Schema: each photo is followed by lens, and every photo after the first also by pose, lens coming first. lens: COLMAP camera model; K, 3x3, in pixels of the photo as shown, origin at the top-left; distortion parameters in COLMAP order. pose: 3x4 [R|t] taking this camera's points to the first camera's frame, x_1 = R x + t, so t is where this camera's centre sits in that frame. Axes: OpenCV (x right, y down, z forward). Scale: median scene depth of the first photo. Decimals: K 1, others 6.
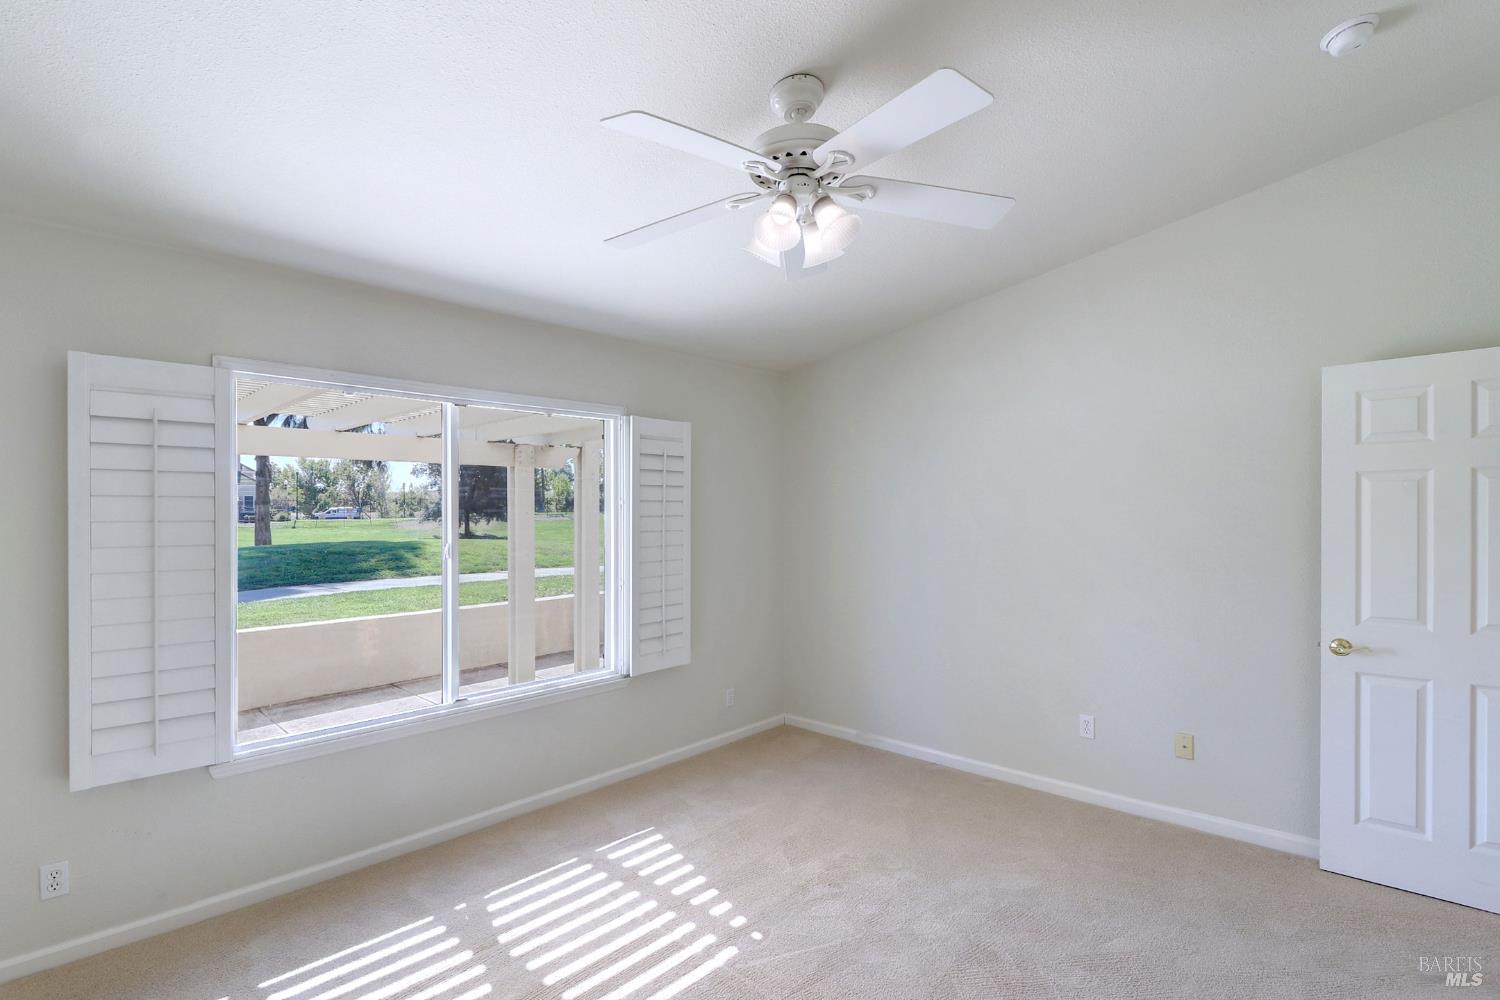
lens RADIAL K [[681.9, 0, 748.1], [0, 681.9, 524.9], [0, 0, 1]] dist [-0.000037, 0.000077]
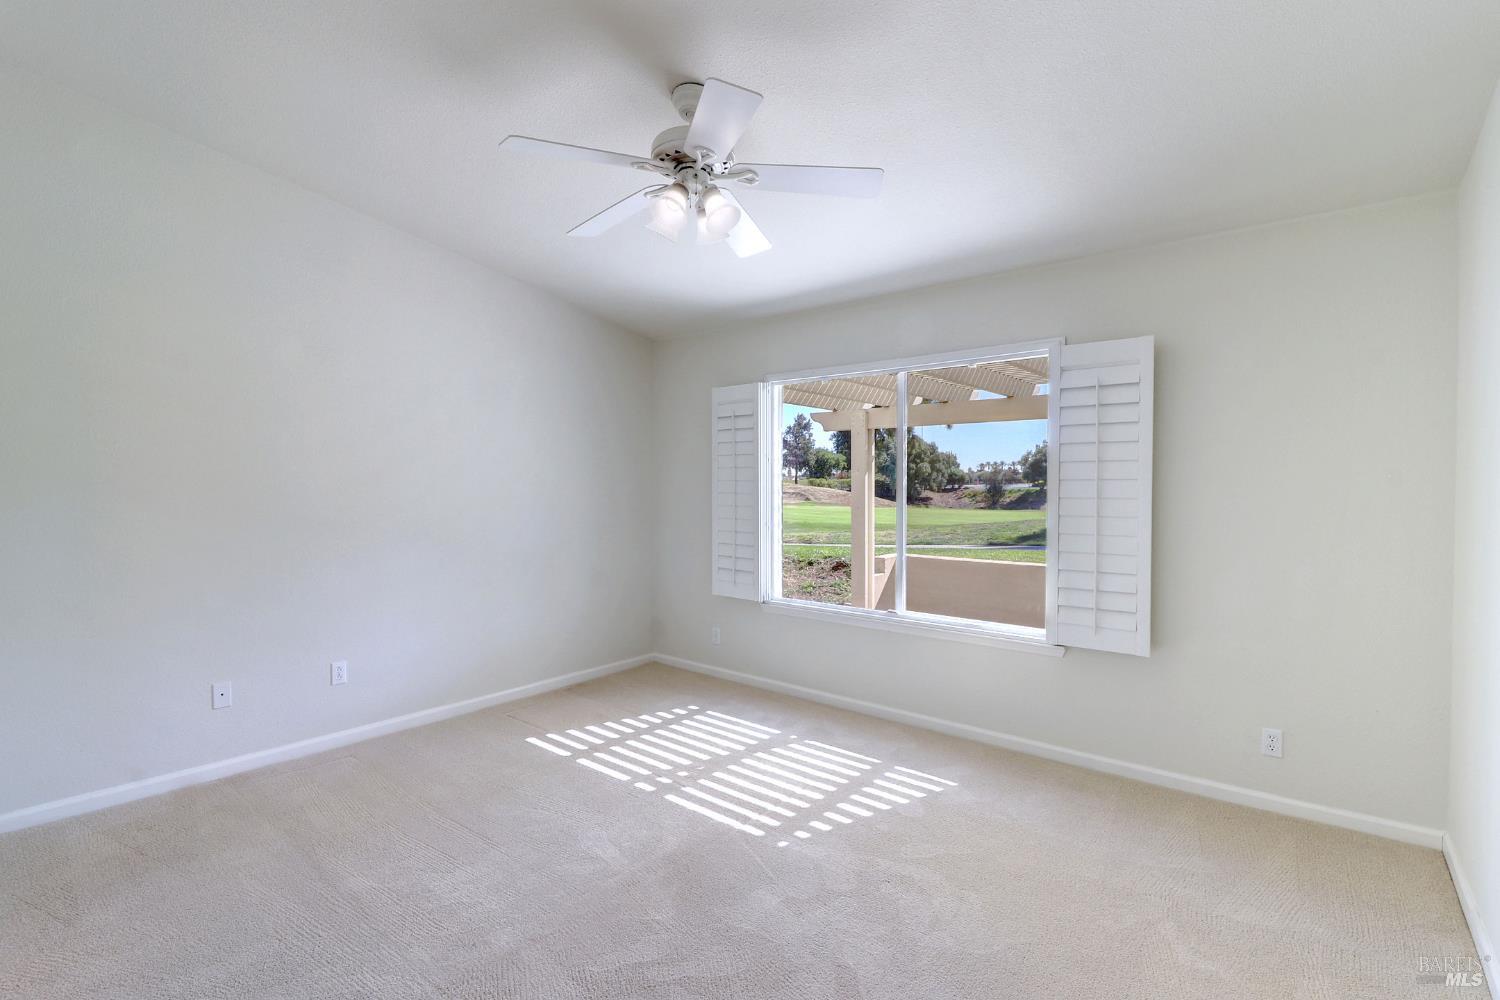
lens RADIAL K [[695.1, 0, 736.7], [0, 695.1, 495.9], [0, 0, 1]] dist [0.000034, -0.006145]
pose [[0.075433, 0.026418, -0.996801, 1.054302], [-0.016005, 0.999552, 0.025279, 0.022959], [0.997022, 0.014047, 0.075822, 0.807330]]
